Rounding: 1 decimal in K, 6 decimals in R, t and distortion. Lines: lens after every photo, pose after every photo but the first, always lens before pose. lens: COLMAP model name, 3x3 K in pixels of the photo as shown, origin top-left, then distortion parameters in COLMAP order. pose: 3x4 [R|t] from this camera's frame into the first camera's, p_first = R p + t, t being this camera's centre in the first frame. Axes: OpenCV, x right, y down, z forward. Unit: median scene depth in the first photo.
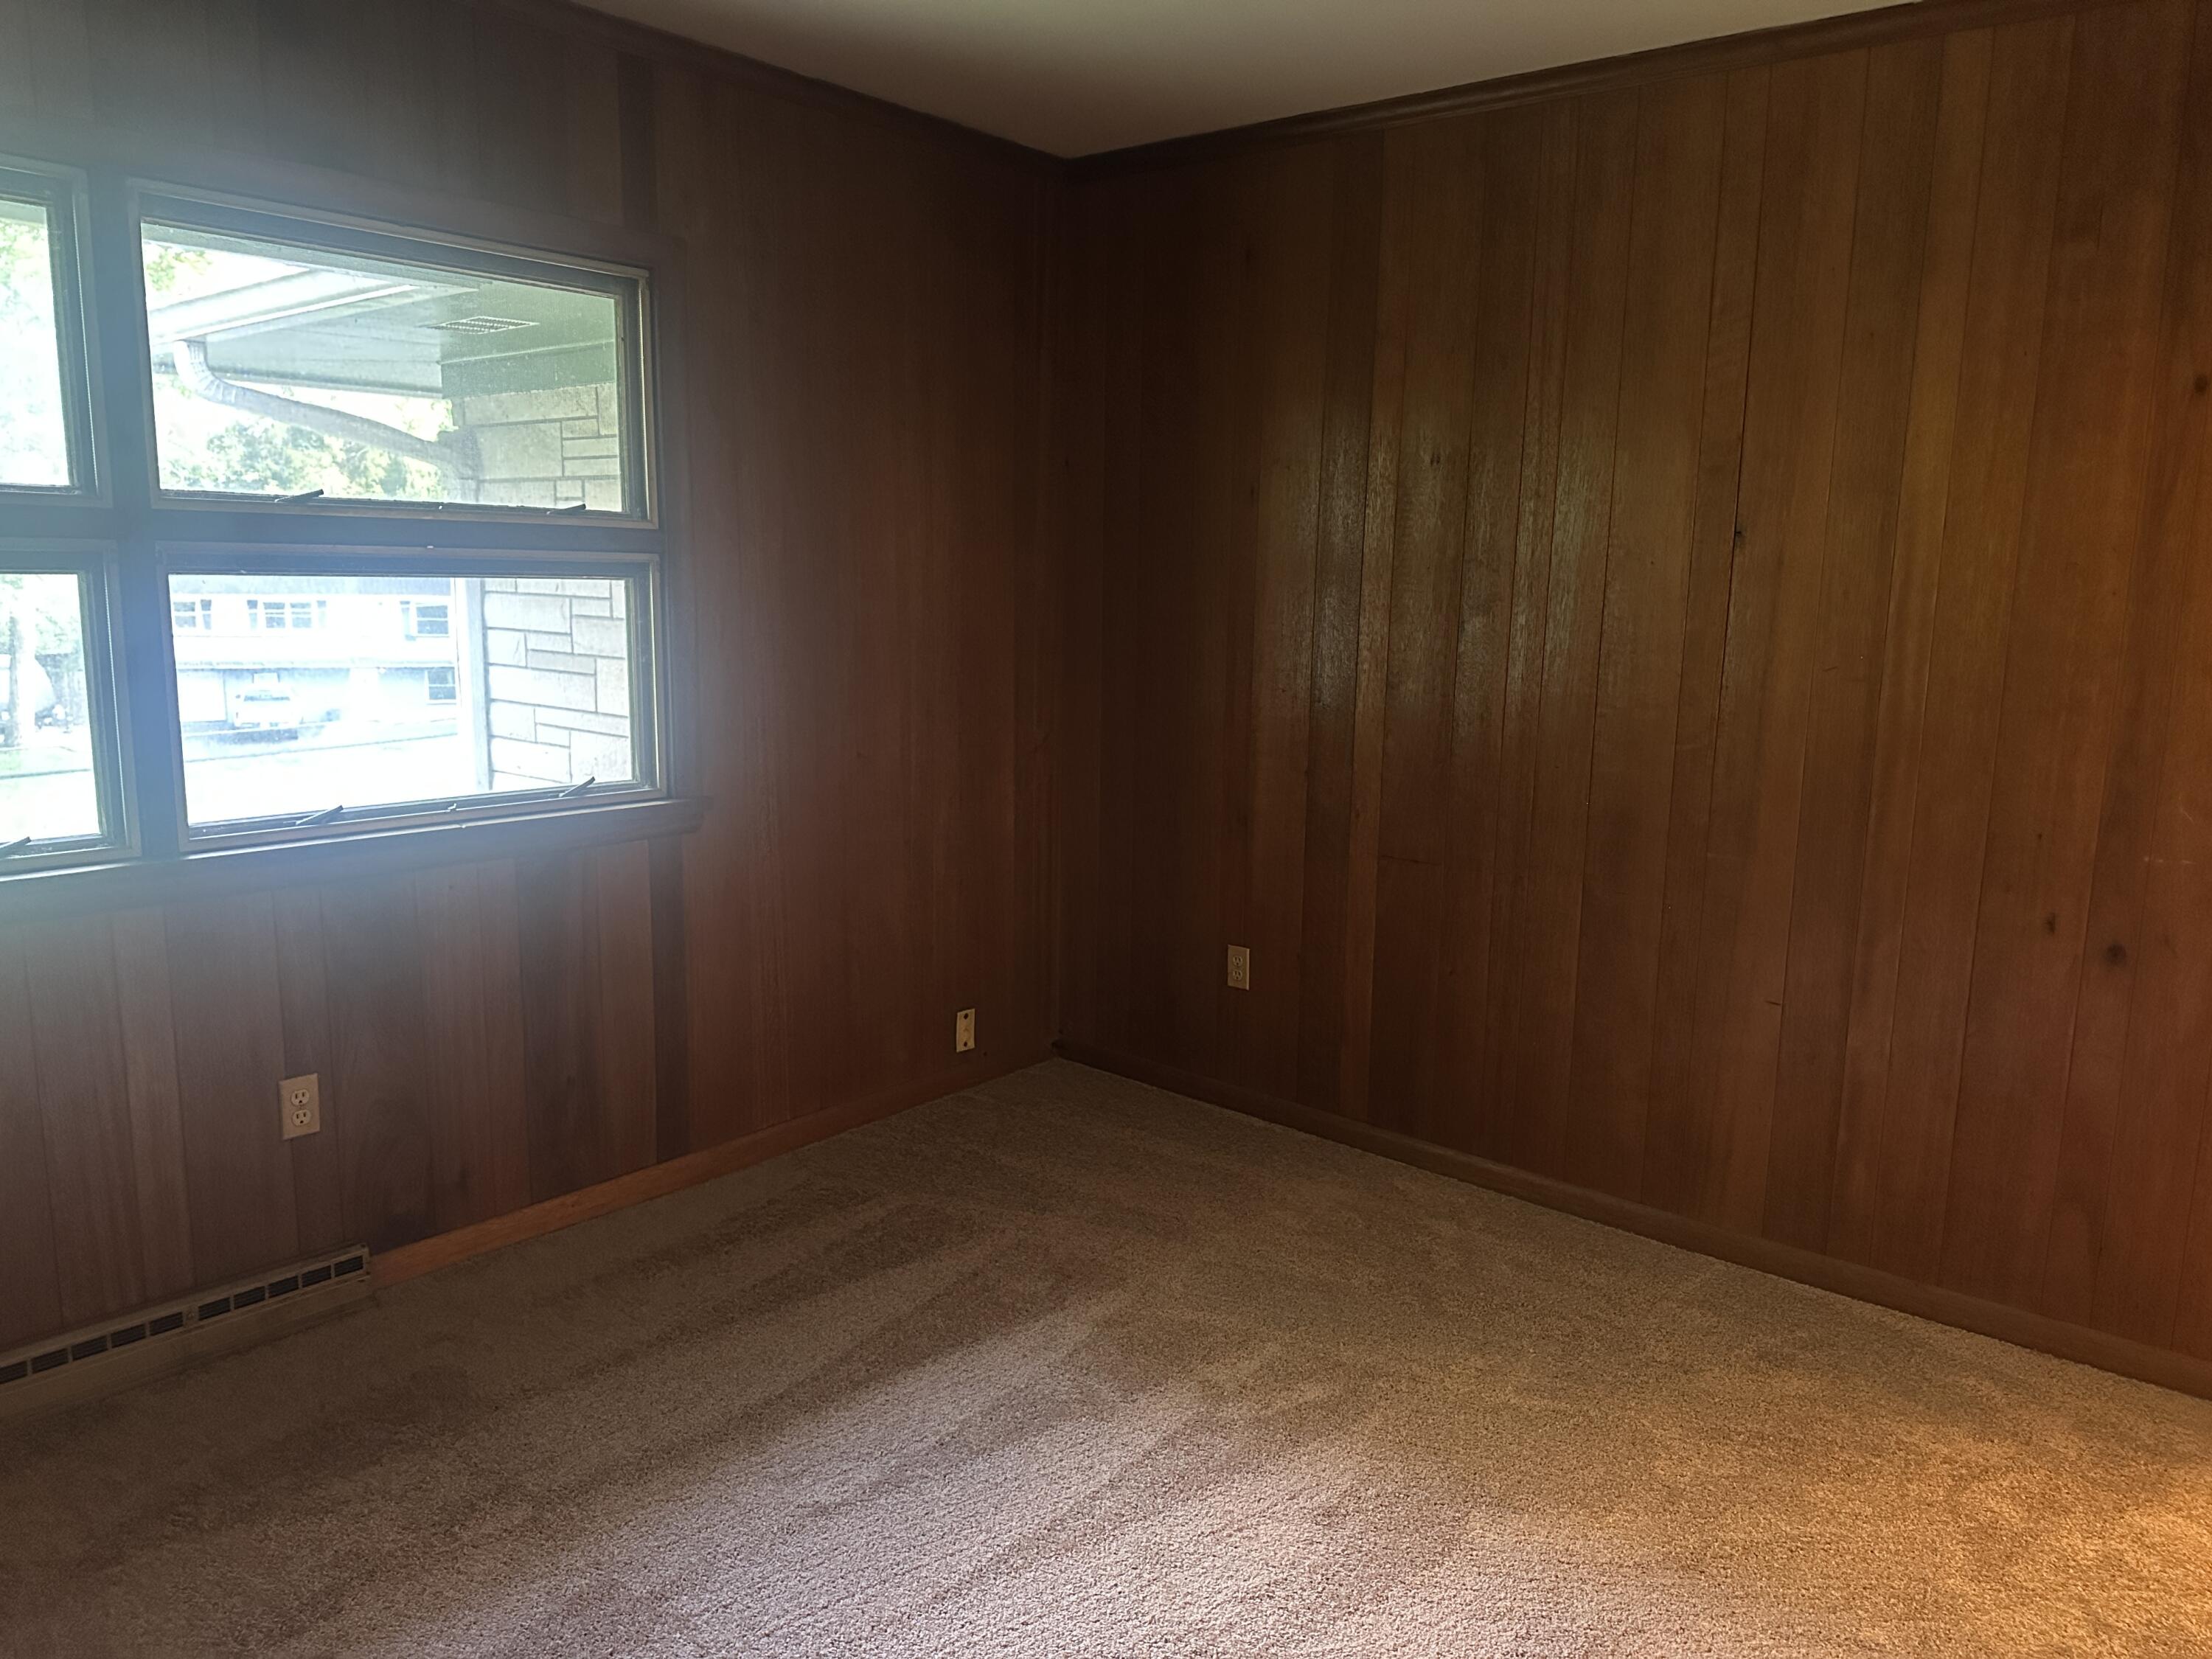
lens RADIAL K [[1555.5, 0, 1117.0], [0, 1555.5, 828.5], [0, 0, 1]] dist [0.075412, -0.027253]
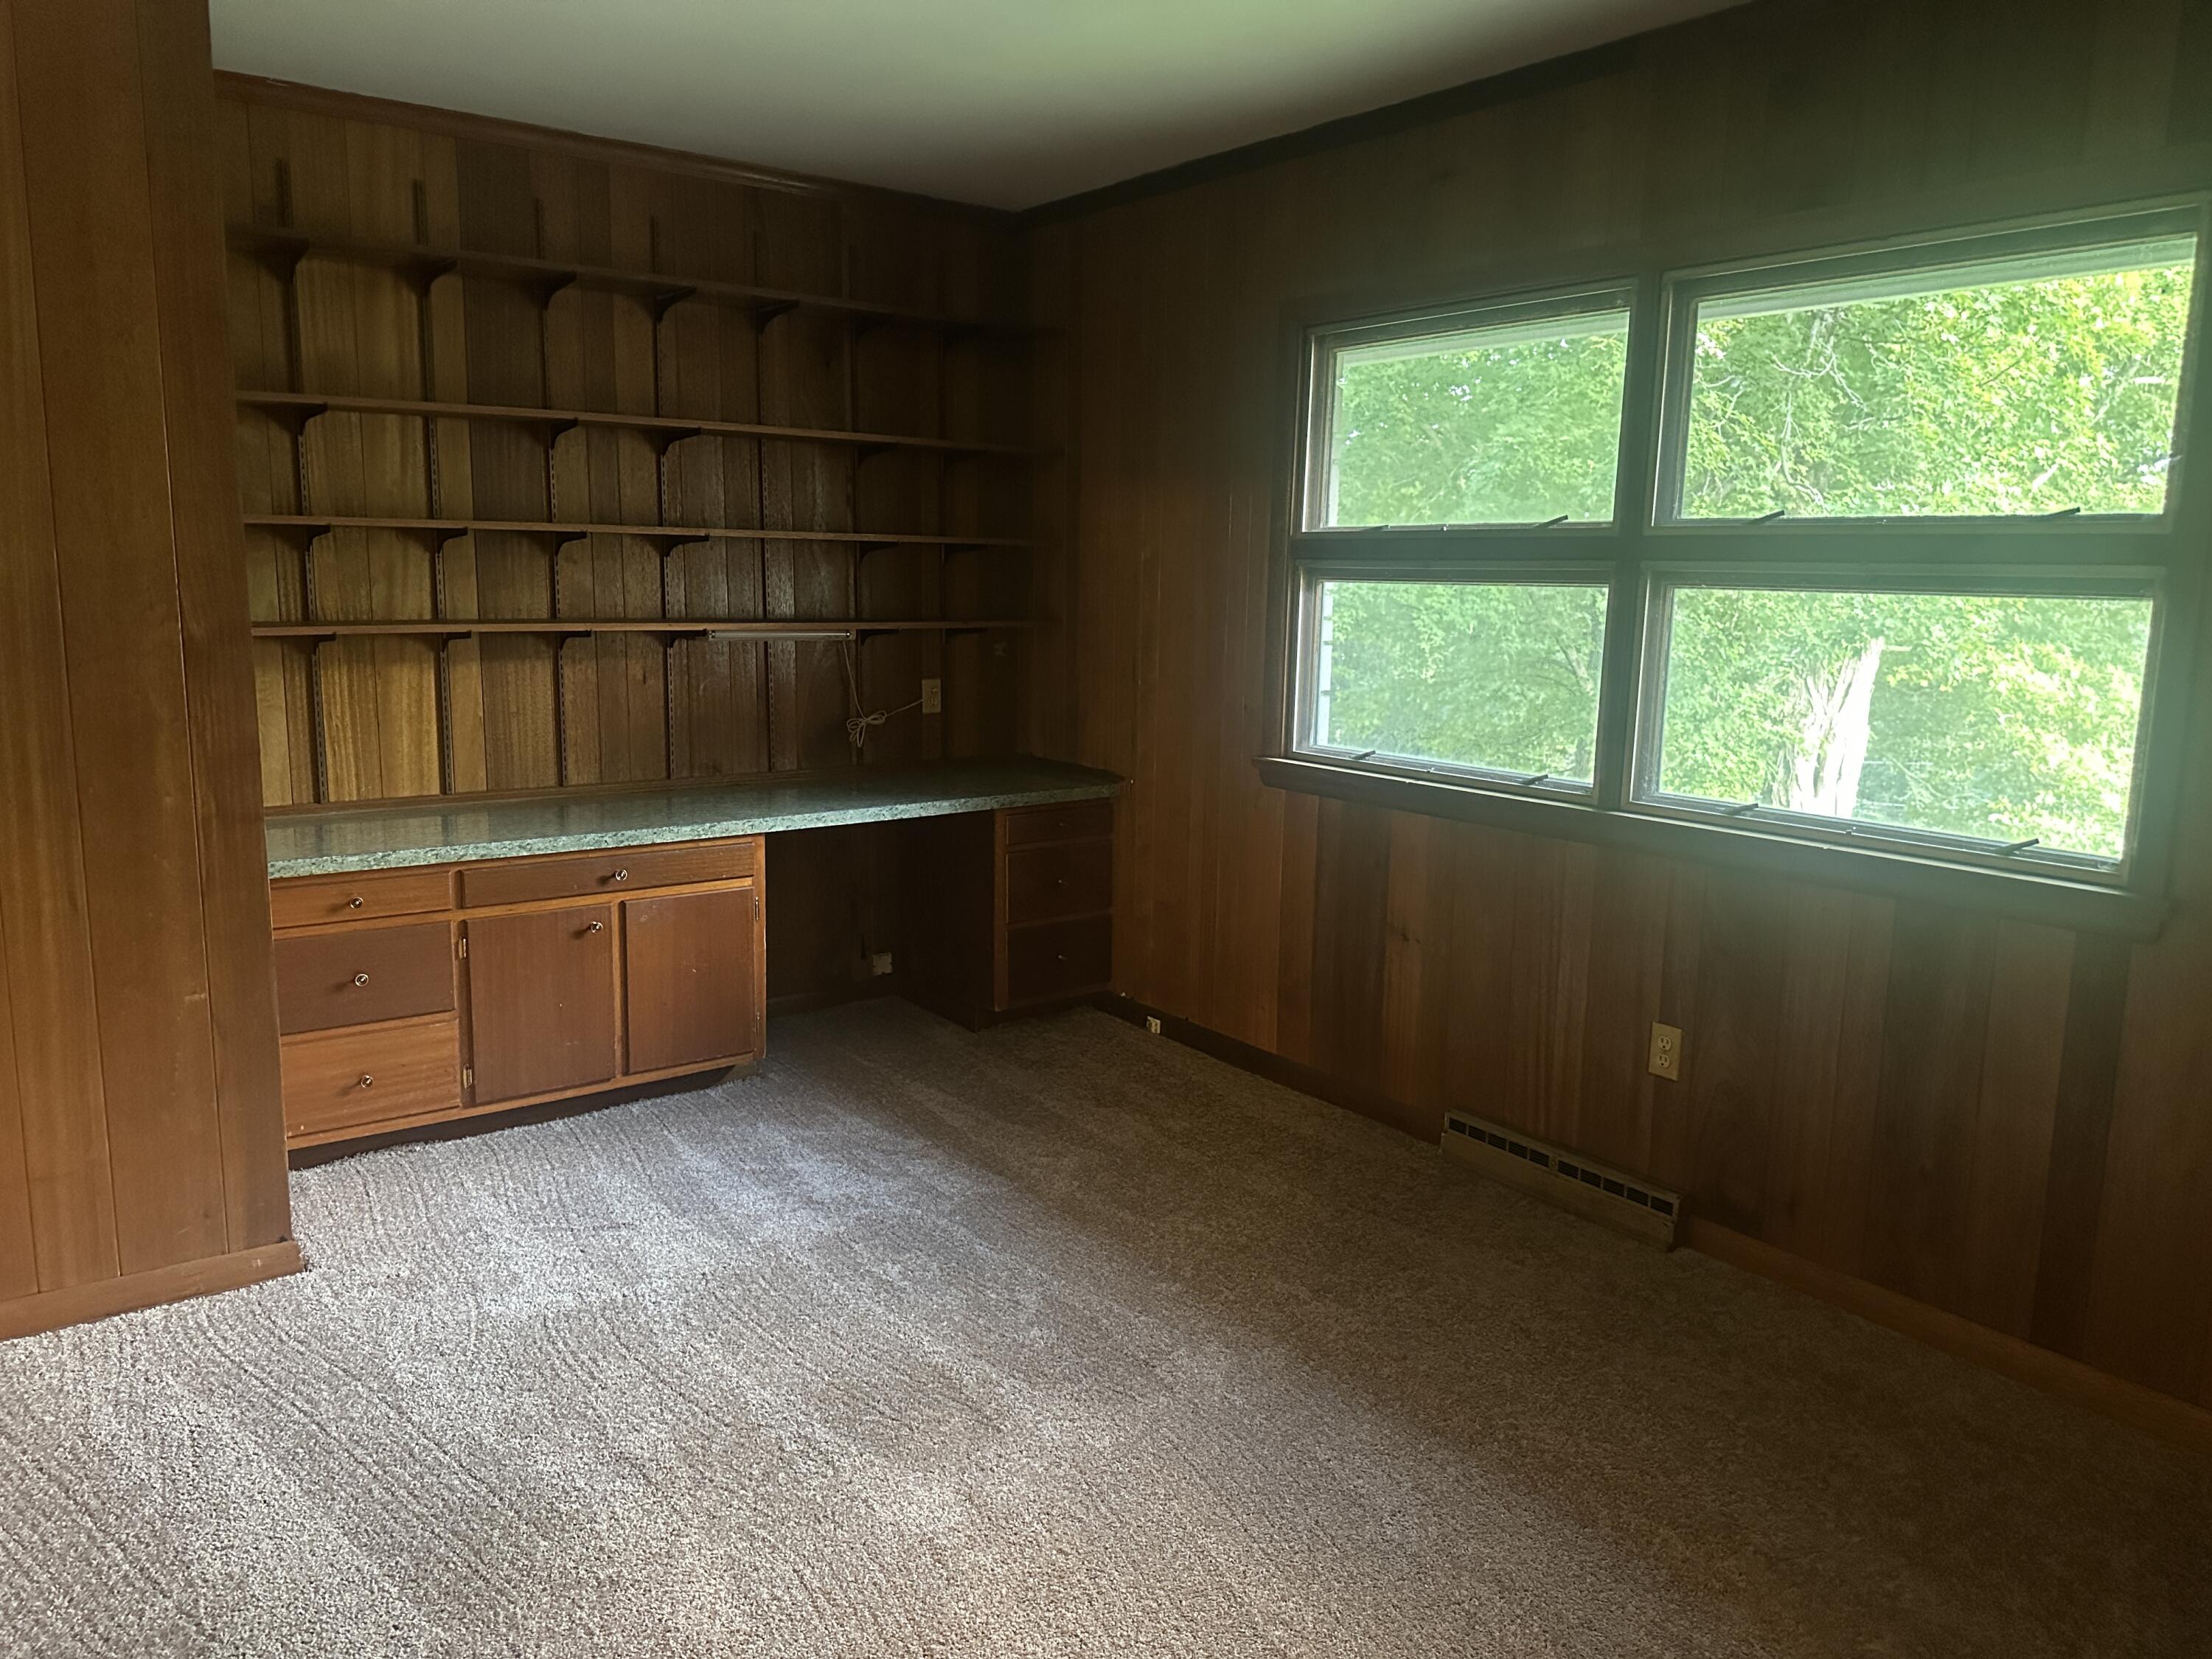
lens RADIAL K [[1552.7, 0, 1083.4], [0, 1552.7, 824.8], [0, 0, 1]] dist [0.143895, -0.272568]
pose [[-0.235564, 0.138312, -0.961966, 0.689526], [-0.175127, 0.967577, 0.182003, -0.122833], [0.955950, 0.211340, -0.203704, 0.835076]]
